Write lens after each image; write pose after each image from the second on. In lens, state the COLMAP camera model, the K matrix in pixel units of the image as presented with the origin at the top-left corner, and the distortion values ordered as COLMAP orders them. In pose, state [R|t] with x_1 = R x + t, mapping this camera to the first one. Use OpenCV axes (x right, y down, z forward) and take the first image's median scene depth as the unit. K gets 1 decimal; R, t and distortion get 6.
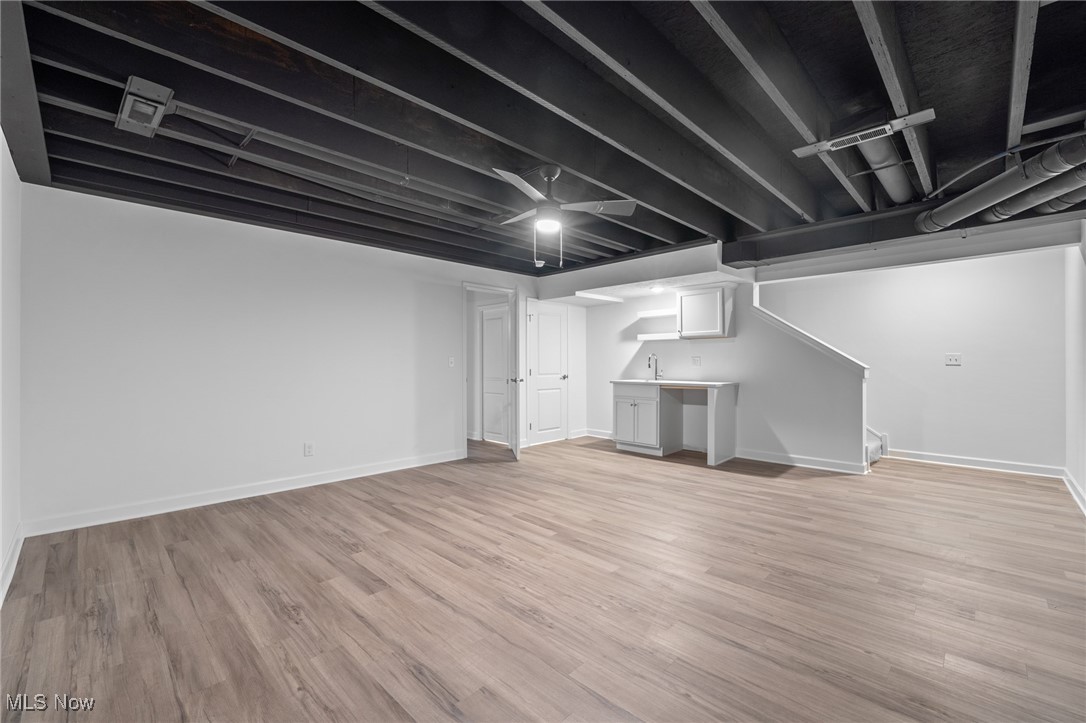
lens RADIAL K [[457.7, 0, 543.8], [0, 457.7, 362.5], [0, 0, 1]] dist [0.001282, -0.001107]
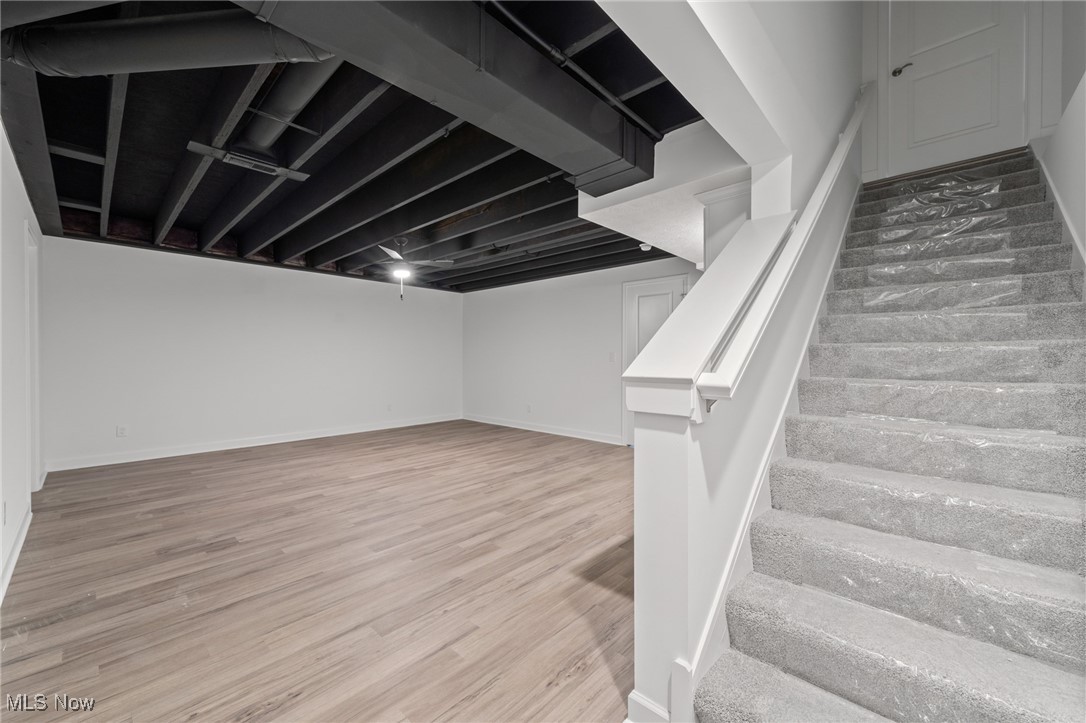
lens RADIAL K [[423.7, 0, 543.7], [0, 423.7, 361.0], [0, 0, 1]] dist [0.004195, 0.000182]
pose [[0.019746, 0.007401, -0.999778, 1.195282], [0.003456, 0.999966, 0.007471, 0.001528], [0.999799, -0.003603, 0.019719, 1.148166]]
